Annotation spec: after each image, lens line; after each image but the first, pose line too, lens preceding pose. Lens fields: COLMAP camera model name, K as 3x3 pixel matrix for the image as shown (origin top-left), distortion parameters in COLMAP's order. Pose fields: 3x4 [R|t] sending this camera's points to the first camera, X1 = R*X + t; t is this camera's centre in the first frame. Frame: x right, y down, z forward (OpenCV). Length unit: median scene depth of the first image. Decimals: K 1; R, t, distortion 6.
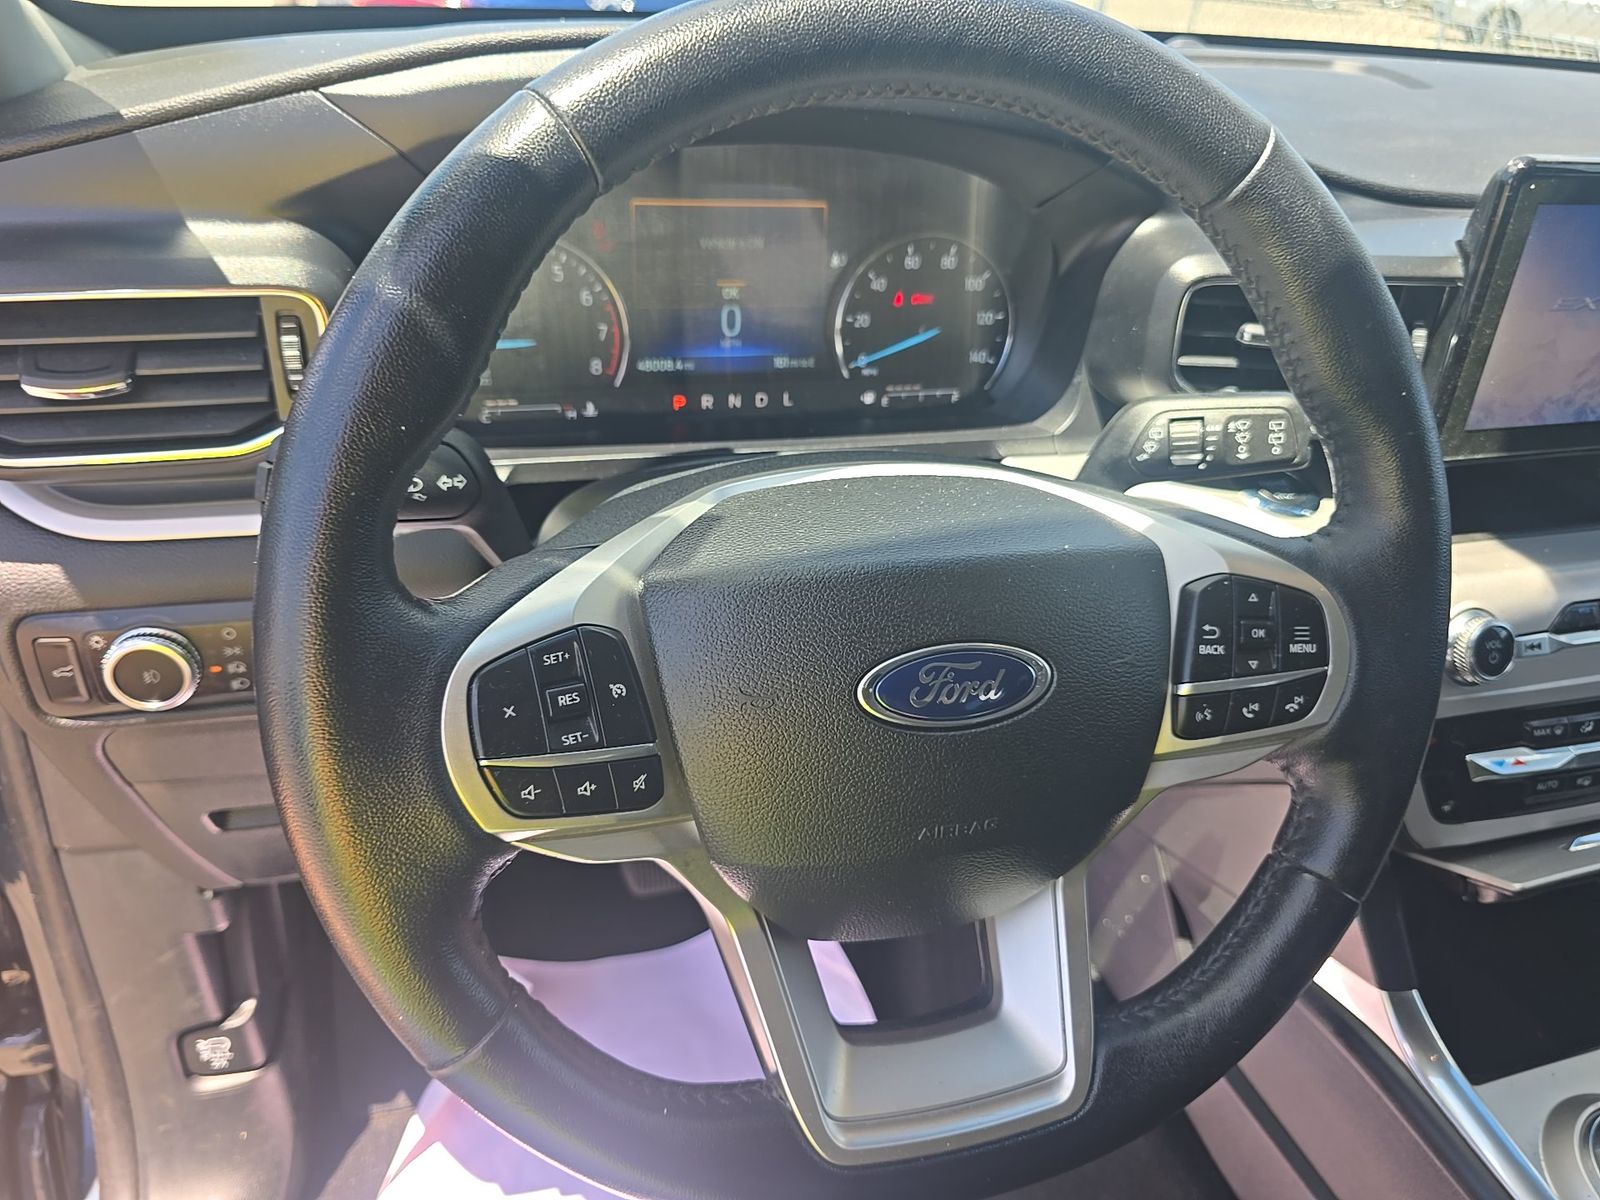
lens RADIAL K [[1124.1, 0, 801.6], [0, 1124.1, 597.4], [0, 0, 1]] dist [0.051538, -0.046601]
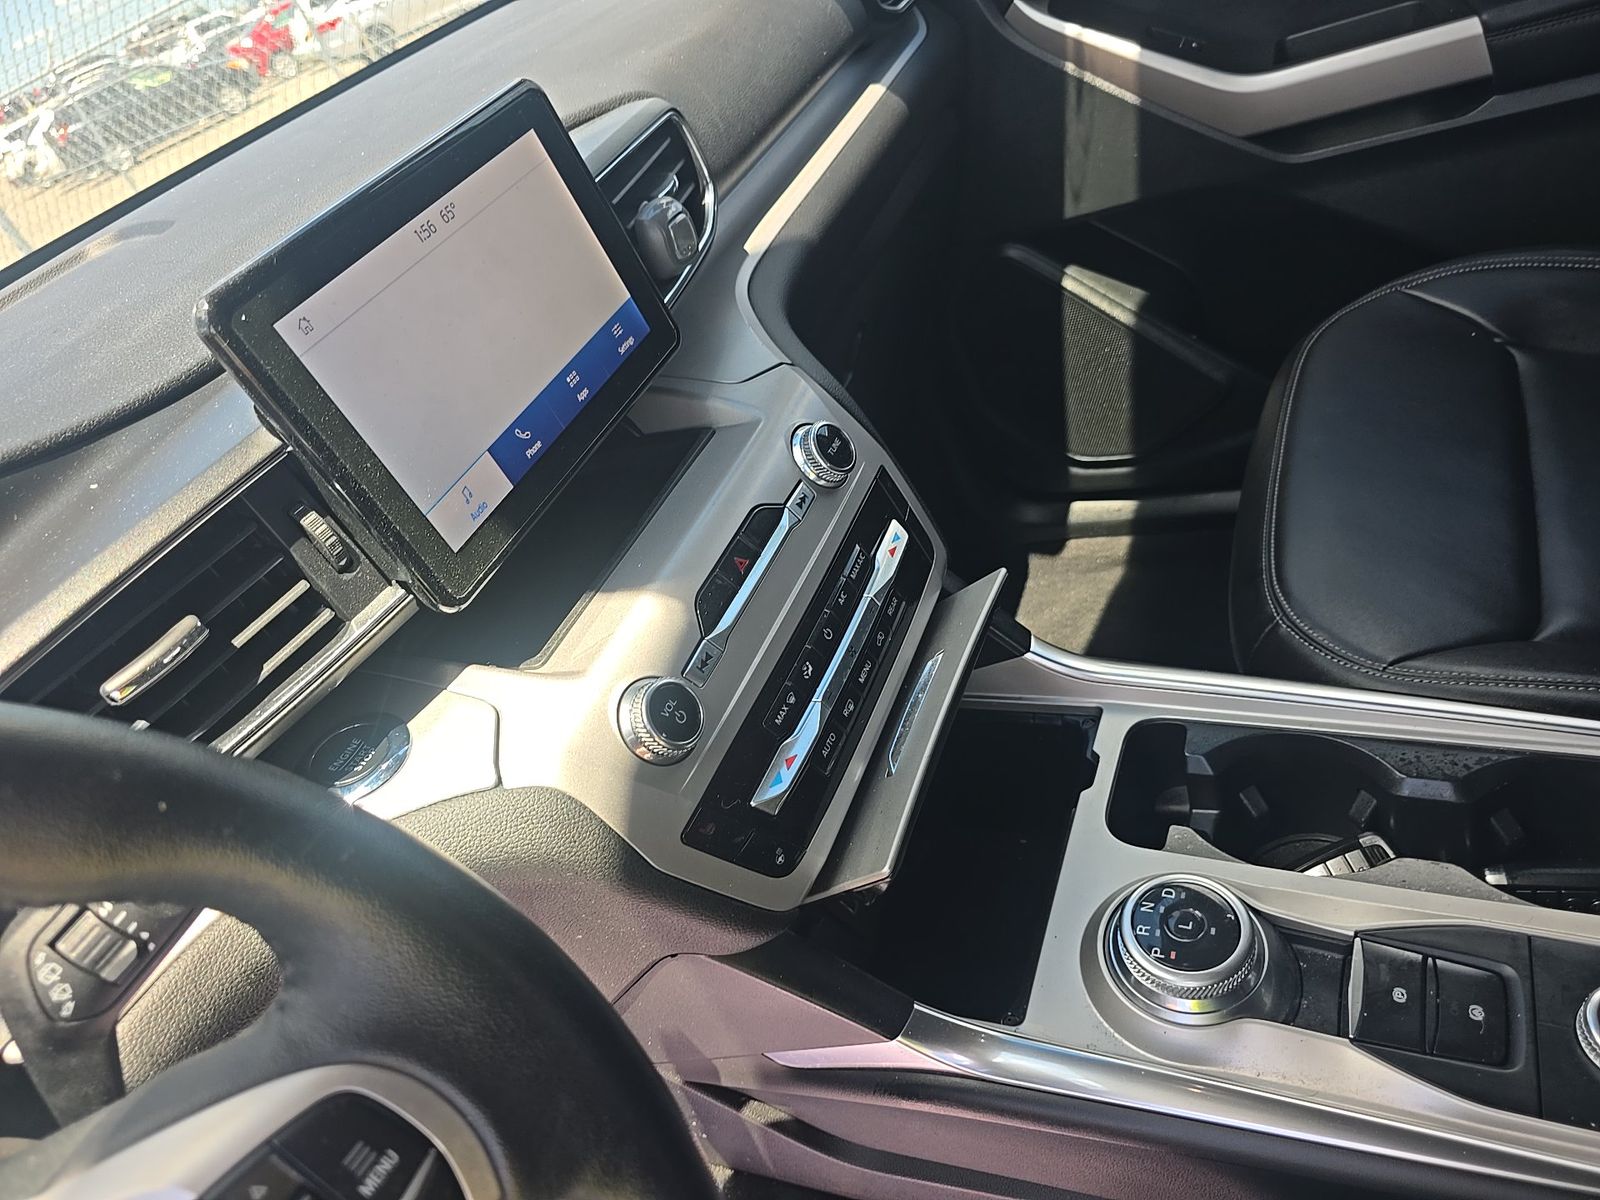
lens RADIAL K [[1124.1, 0, 801.6], [0, 1124.1, 597.4], [0, 0, 1]] dist [0.051538, -0.046601]
pose [[0.576640, -0.703948, 0.414660, 0.374785], [0.721116, 0.677108, 0.146687, -0.066400], [-0.384029, 0.214432, 0.898076, 0.187083]]
